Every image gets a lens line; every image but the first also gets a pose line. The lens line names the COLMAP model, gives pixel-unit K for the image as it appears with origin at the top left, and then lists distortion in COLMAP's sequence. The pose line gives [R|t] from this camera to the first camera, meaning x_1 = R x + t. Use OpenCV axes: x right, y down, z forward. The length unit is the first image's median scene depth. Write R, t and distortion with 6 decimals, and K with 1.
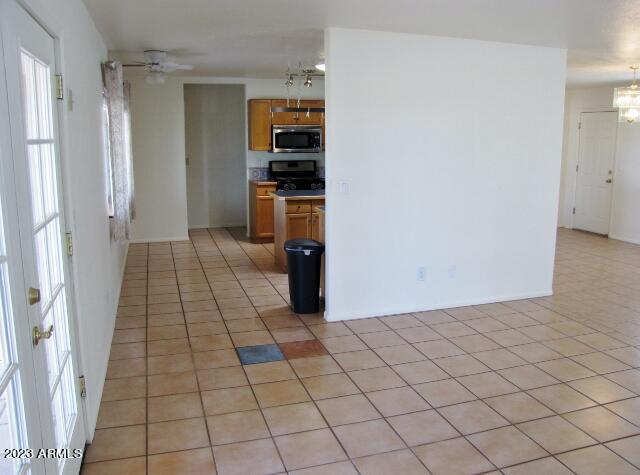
lens RADIAL K [[535.1, 0, 319.6], [0, 535.1, 235.0], [0, 0, 1]] dist [-0.151735, 0.114104]
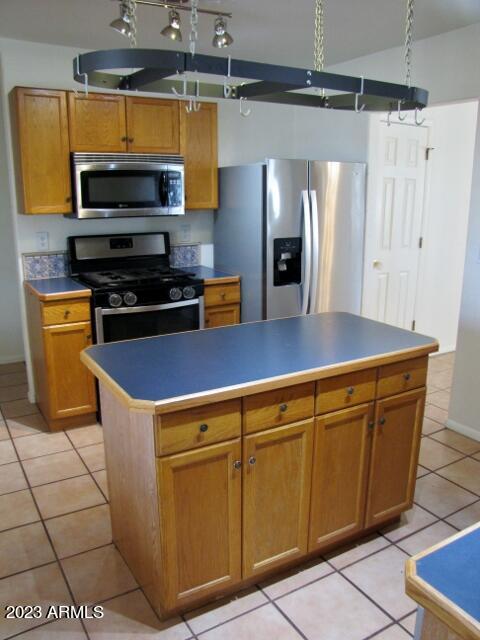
lens RADIAL K [[535.1, 0, 240.2], [0, 535.1, 325.1], [0, 0, 1]] dist [-0.151735, 0.114104]
pose [[0.972777, -0.059002, 0.224107, -0.058980], [0.044192, 0.996530, 0.070539, -0.092724], [-0.227491, -0.058715, 0.972008, 0.549991]]
